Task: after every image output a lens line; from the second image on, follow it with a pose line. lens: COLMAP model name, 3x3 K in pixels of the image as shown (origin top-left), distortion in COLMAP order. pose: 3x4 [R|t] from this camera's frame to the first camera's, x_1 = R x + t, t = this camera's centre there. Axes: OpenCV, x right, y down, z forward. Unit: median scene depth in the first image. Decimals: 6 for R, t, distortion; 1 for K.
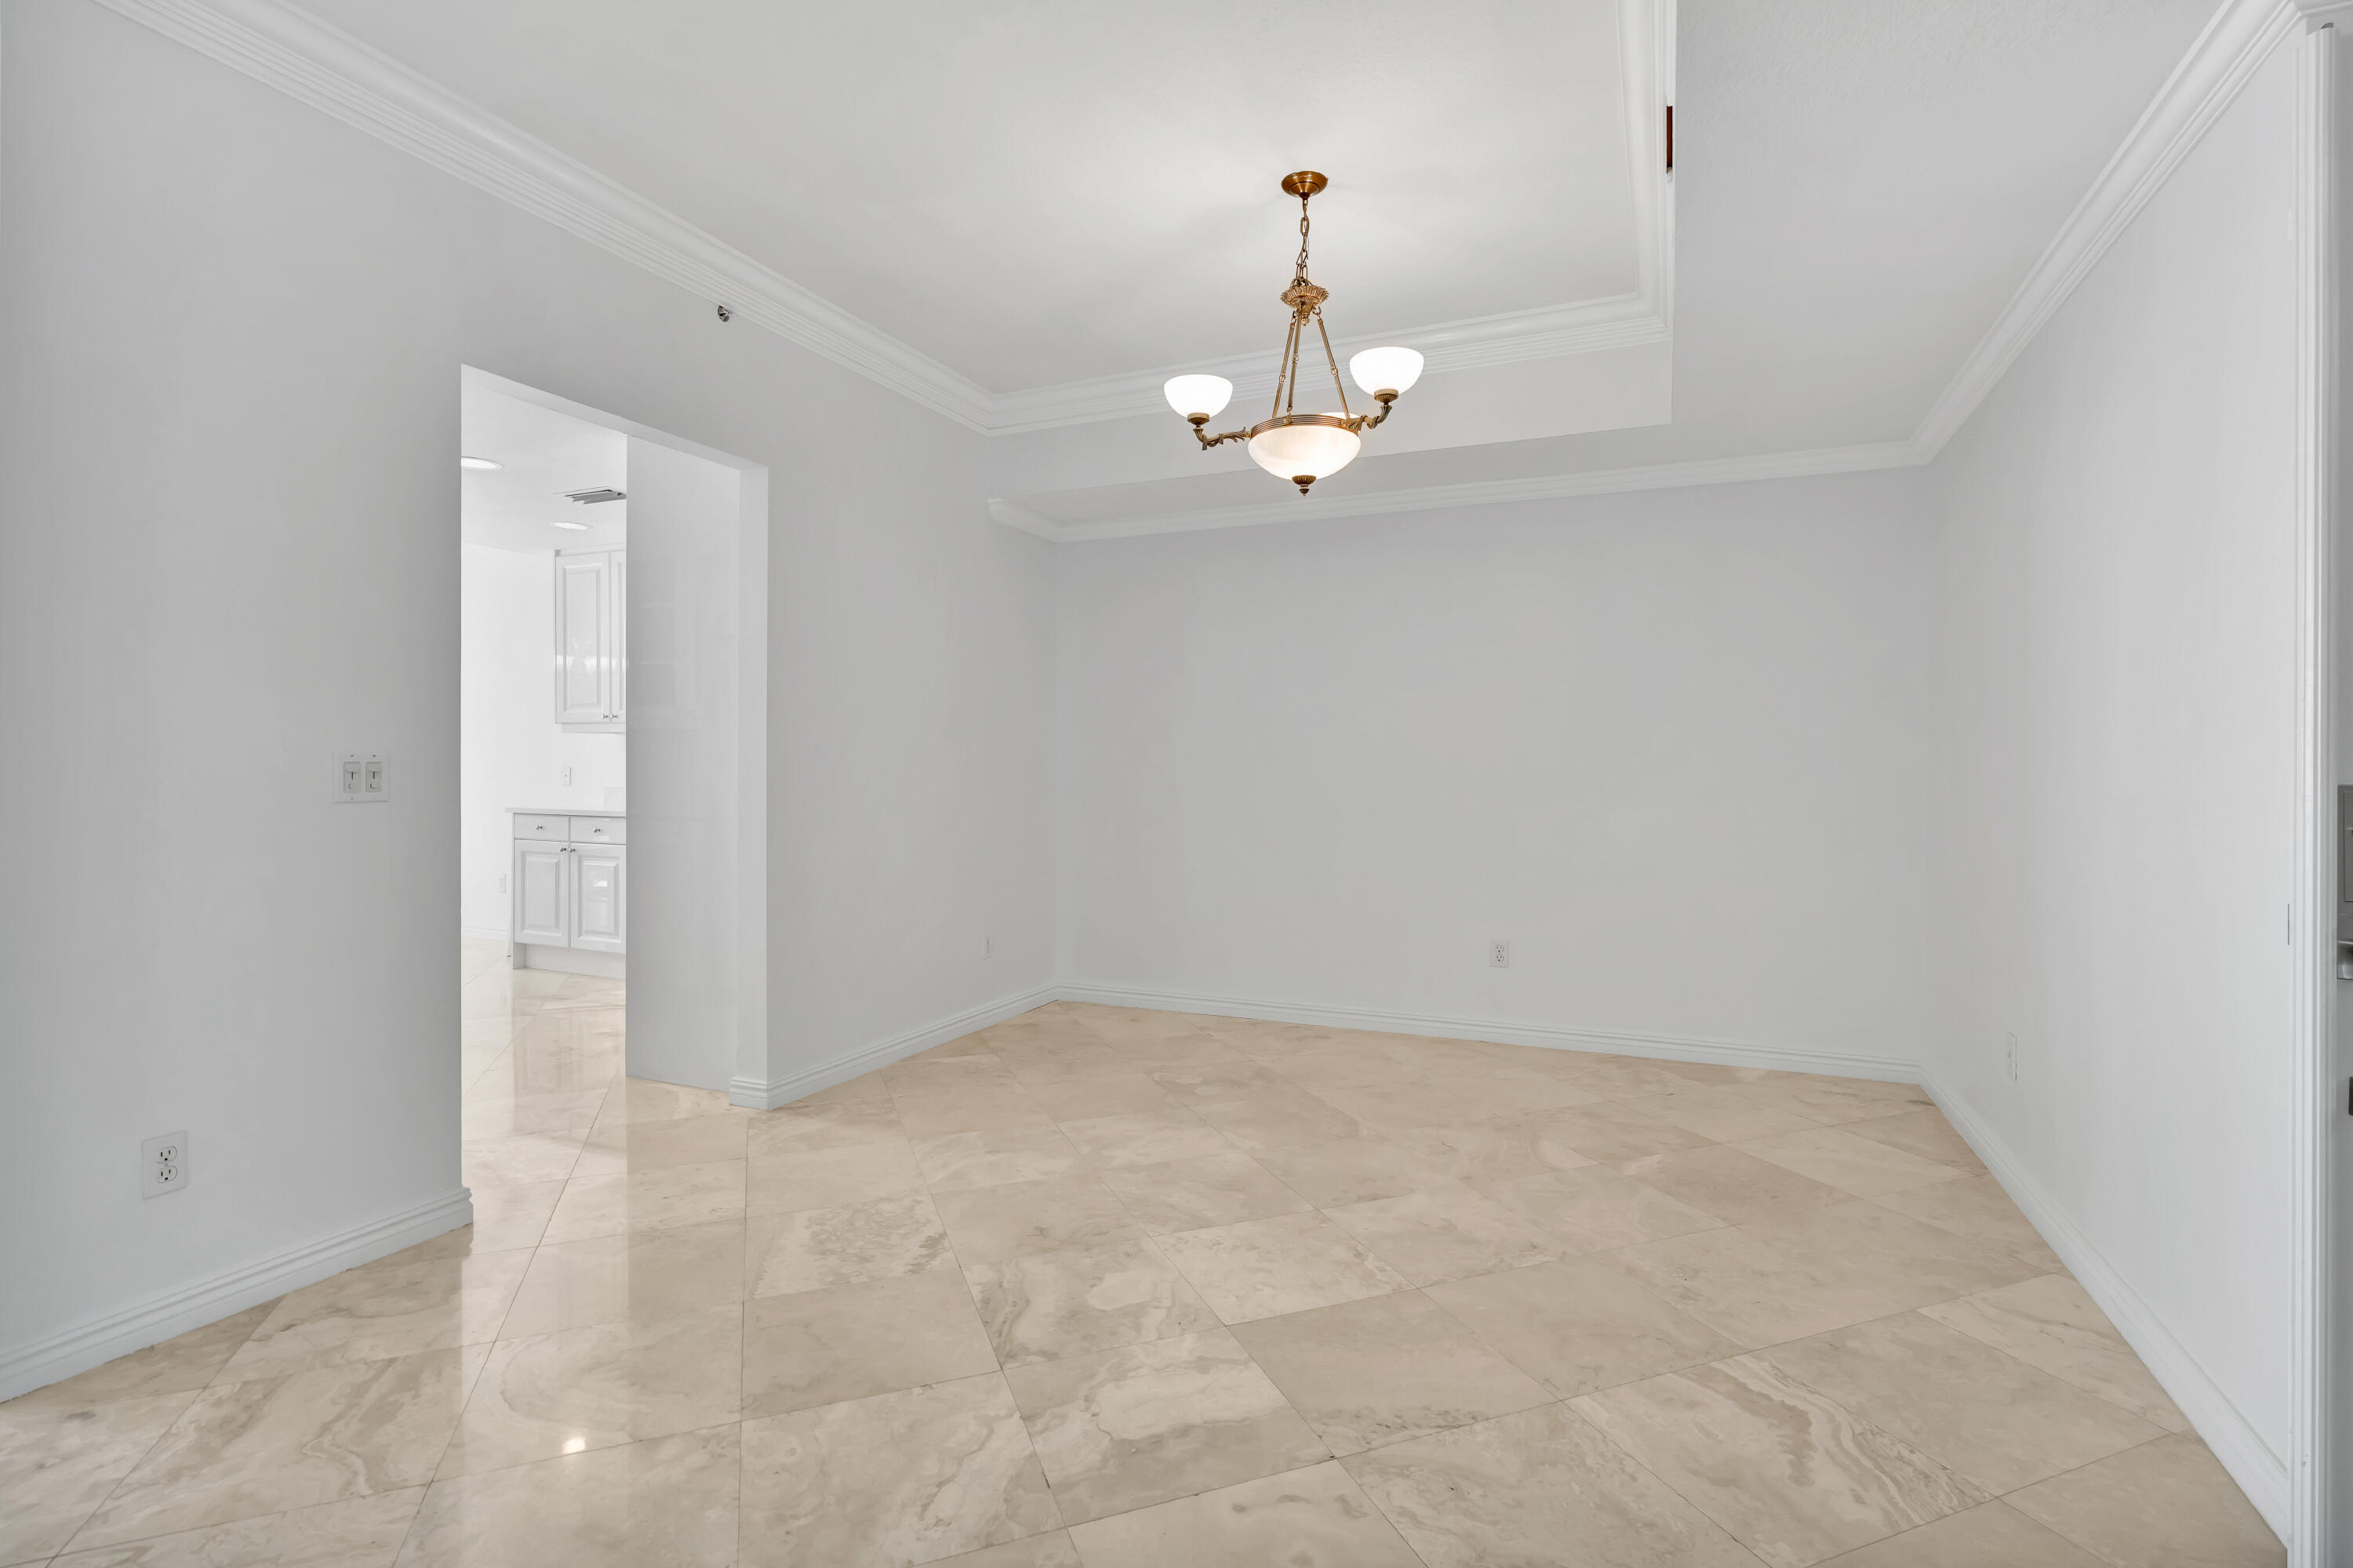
lens RADIAL K [[1074.8, 0, 1115.1], [0, 1074.8, 781.5], [0, 0, 1]] dist [-0.009320, 0.003127]
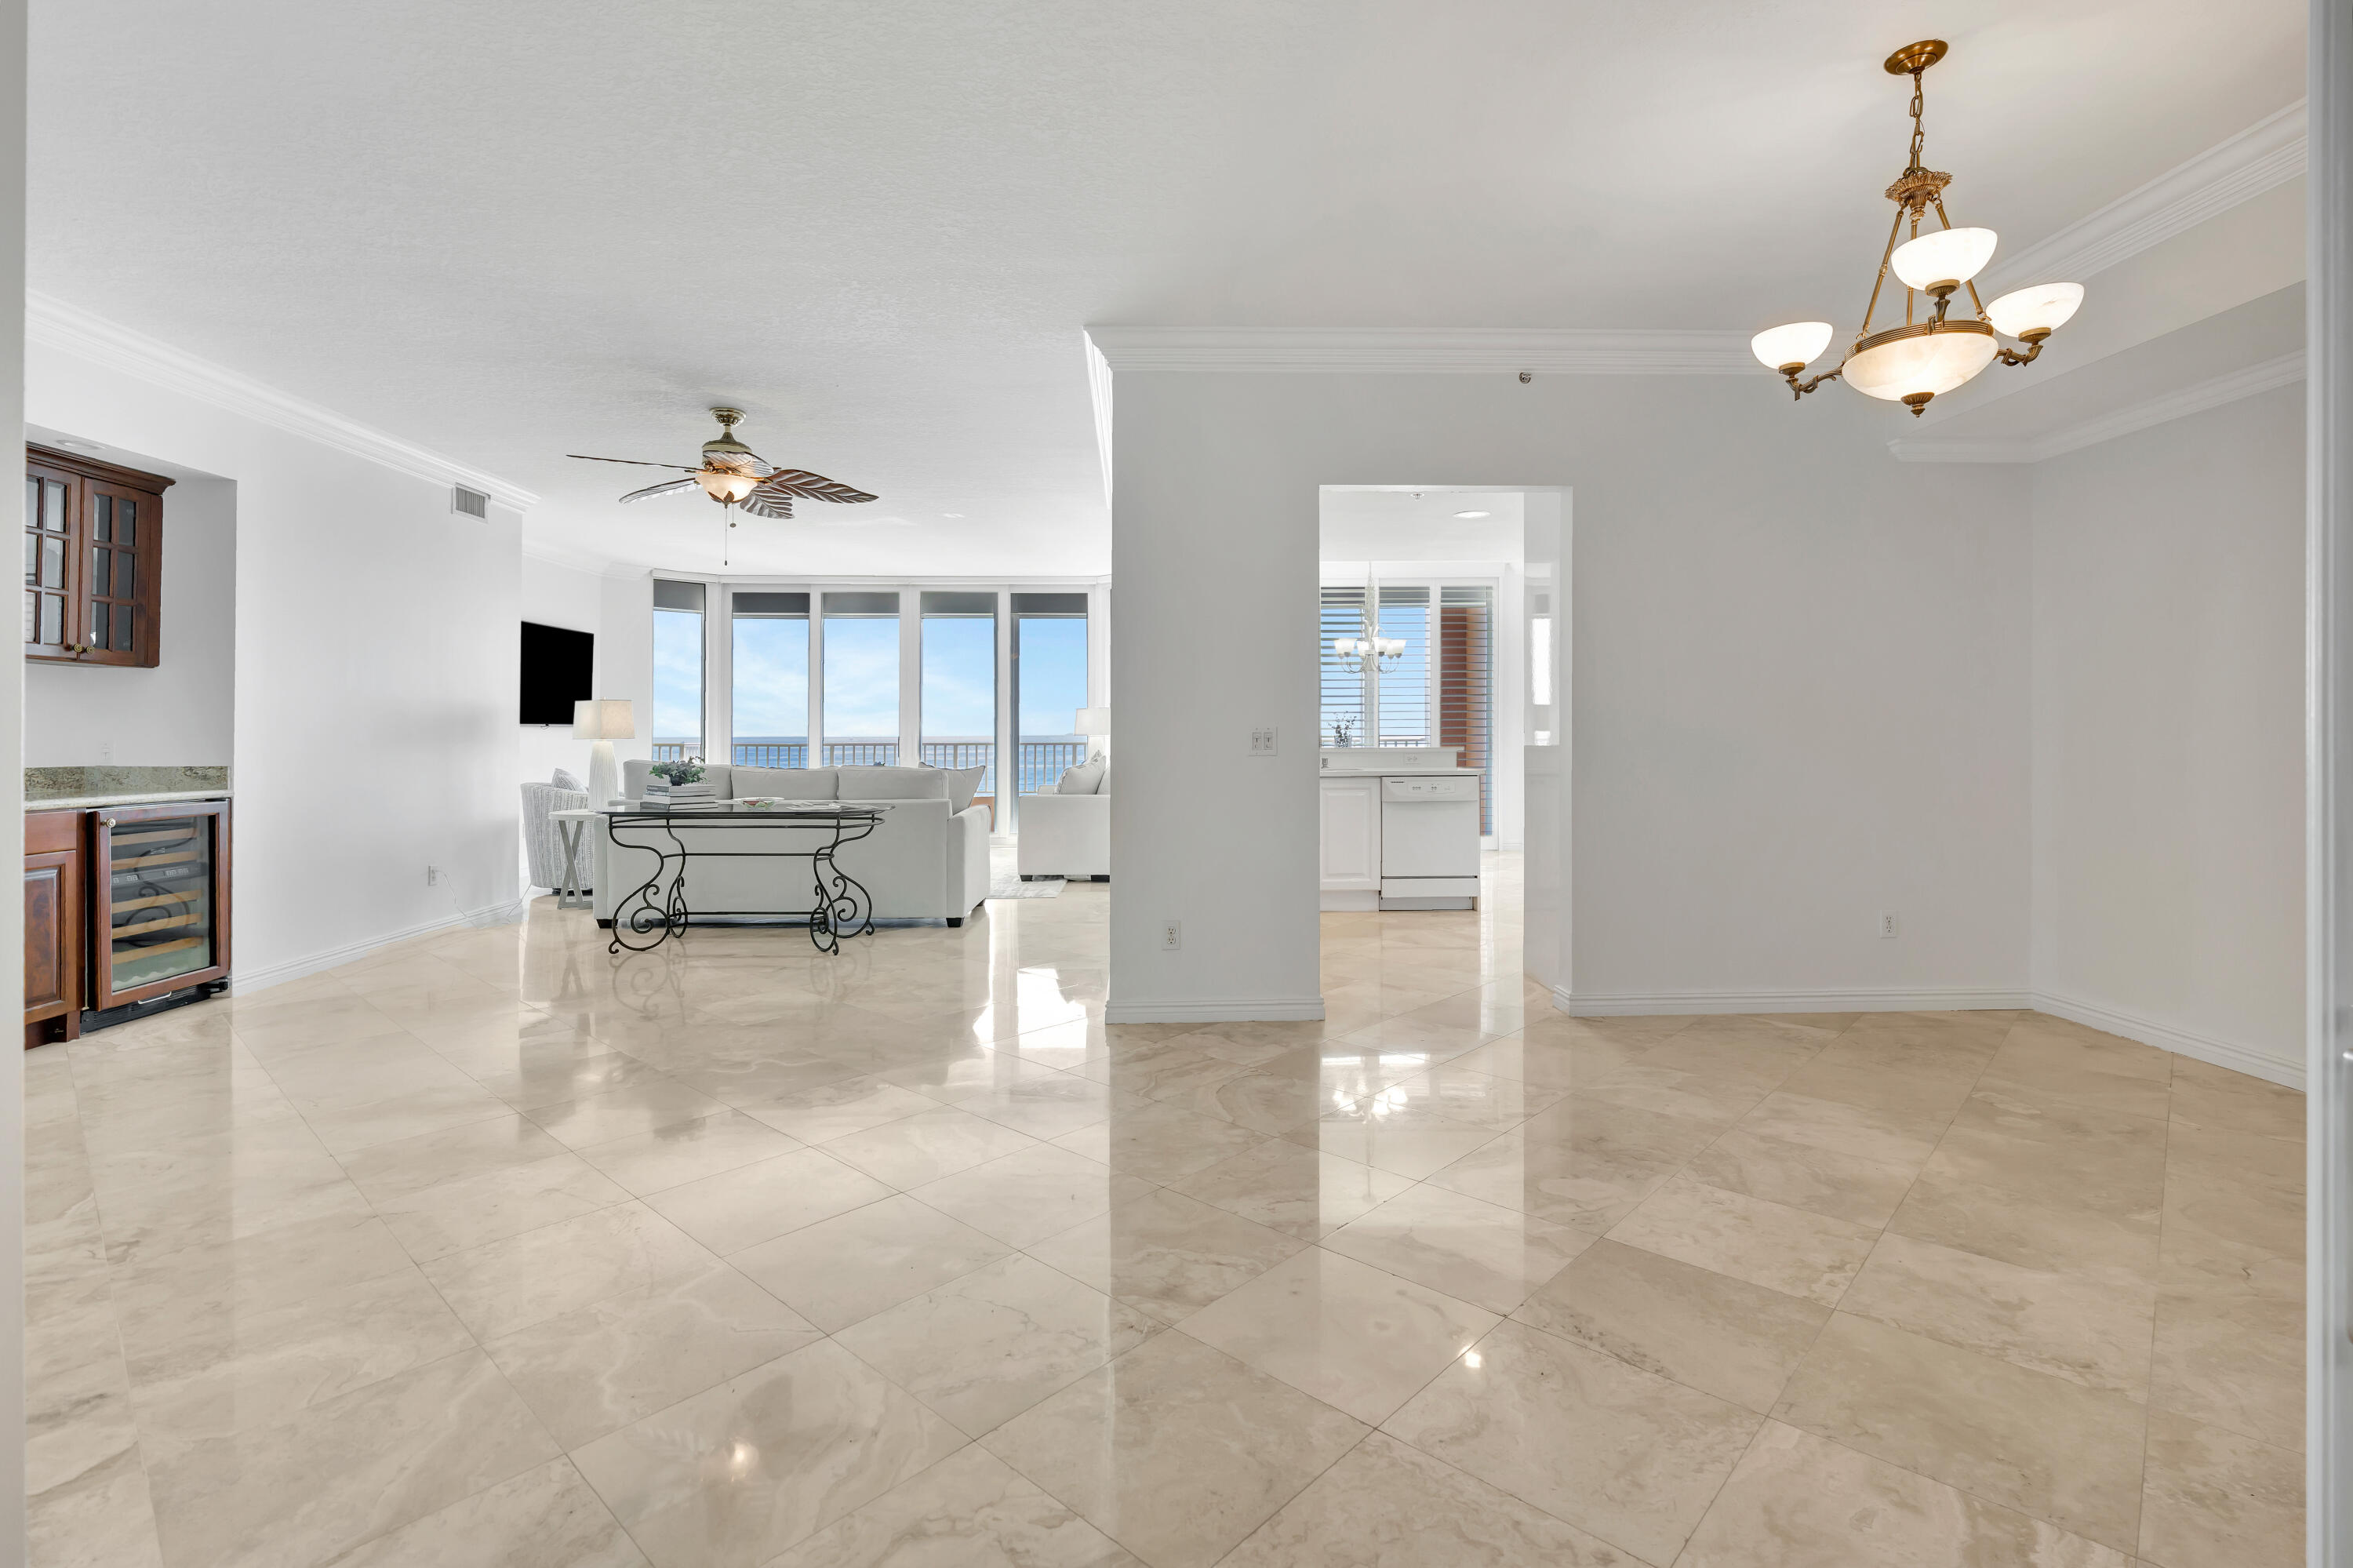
lens RADIAL K [[1046.3, 0, 1204.0], [0, 1046.3, 717.9], [0, 0, 1]] dist [-0.009127, 0.001837]
pose [[0.470032, -0.021722, -0.882382, 0.648852], [-0.004557, 0.999624, -0.027036, 0.004742], [0.882638, 0.016729, 0.469756, 0.095764]]
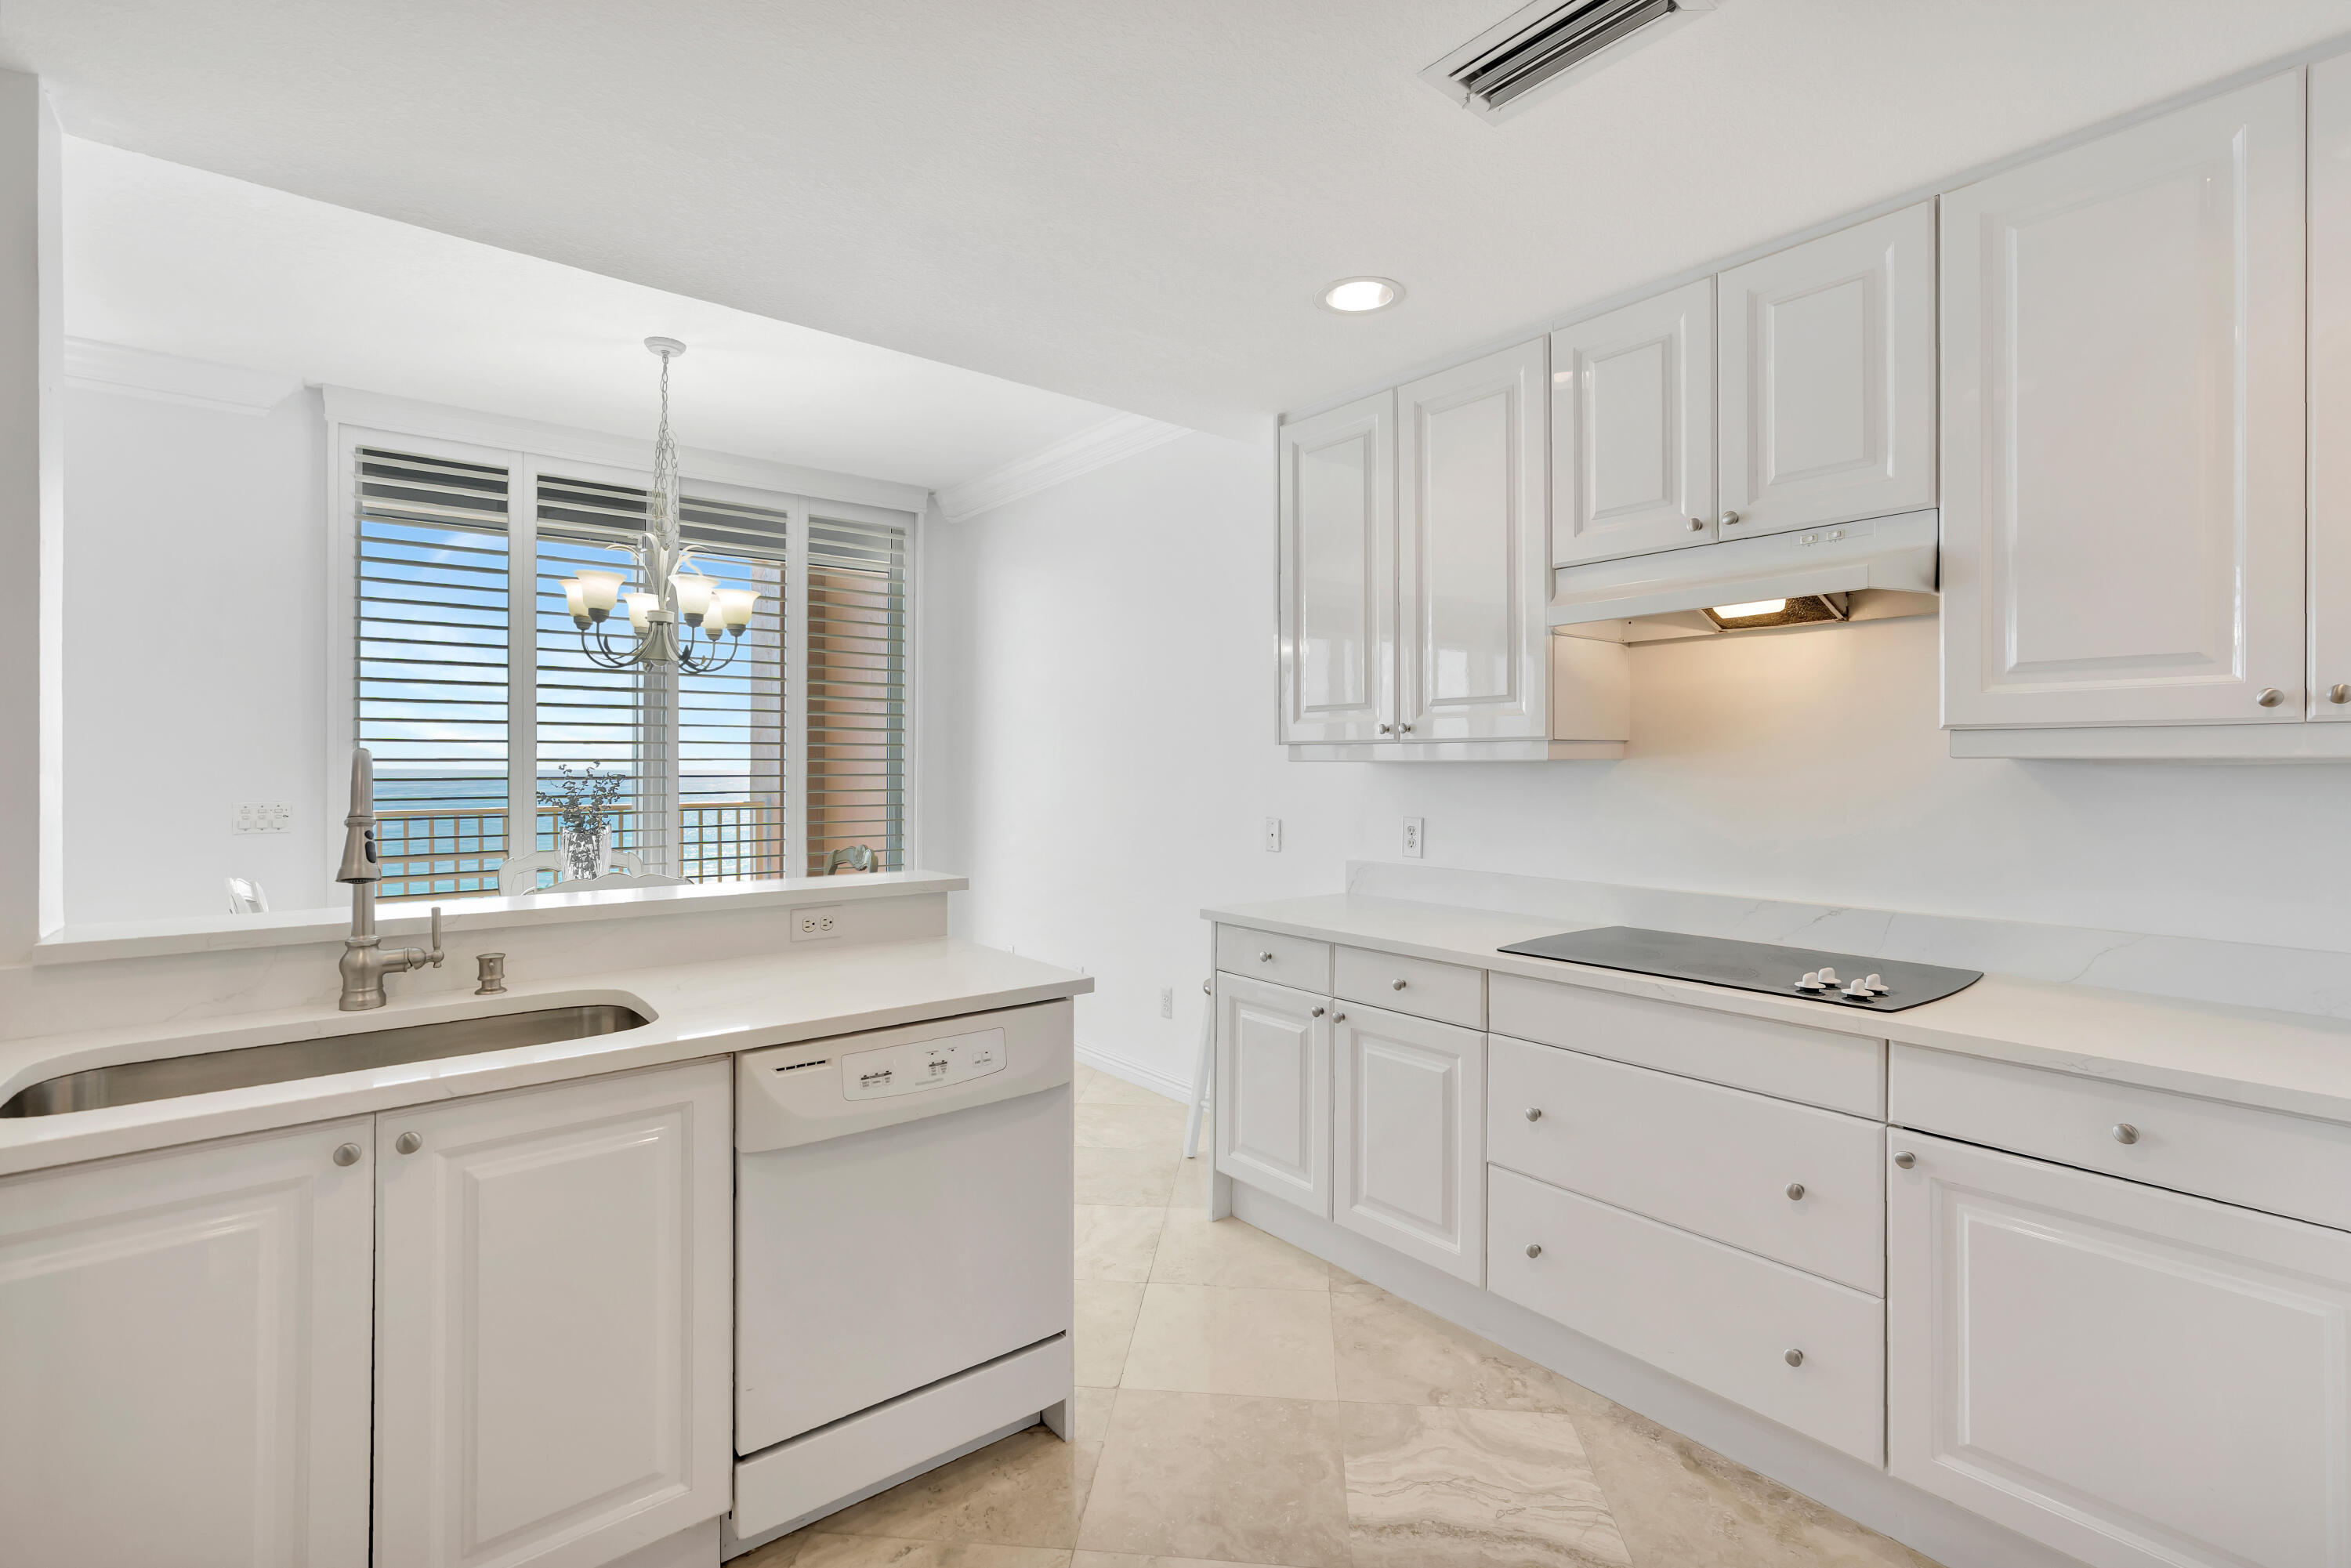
lens RADIAL K [[1045.3, 0, 1181.0], [0, 1045.3, 748.4], [0, 0, 1]] dist [-0.009127, 0.001837]
pose [[0.903939, -0.009968, -0.427545, -0.749482], [-0.003531, 0.999520, -0.030769, -0.078237], [0.427646, 0.029323, 0.903471, 1.116899]]
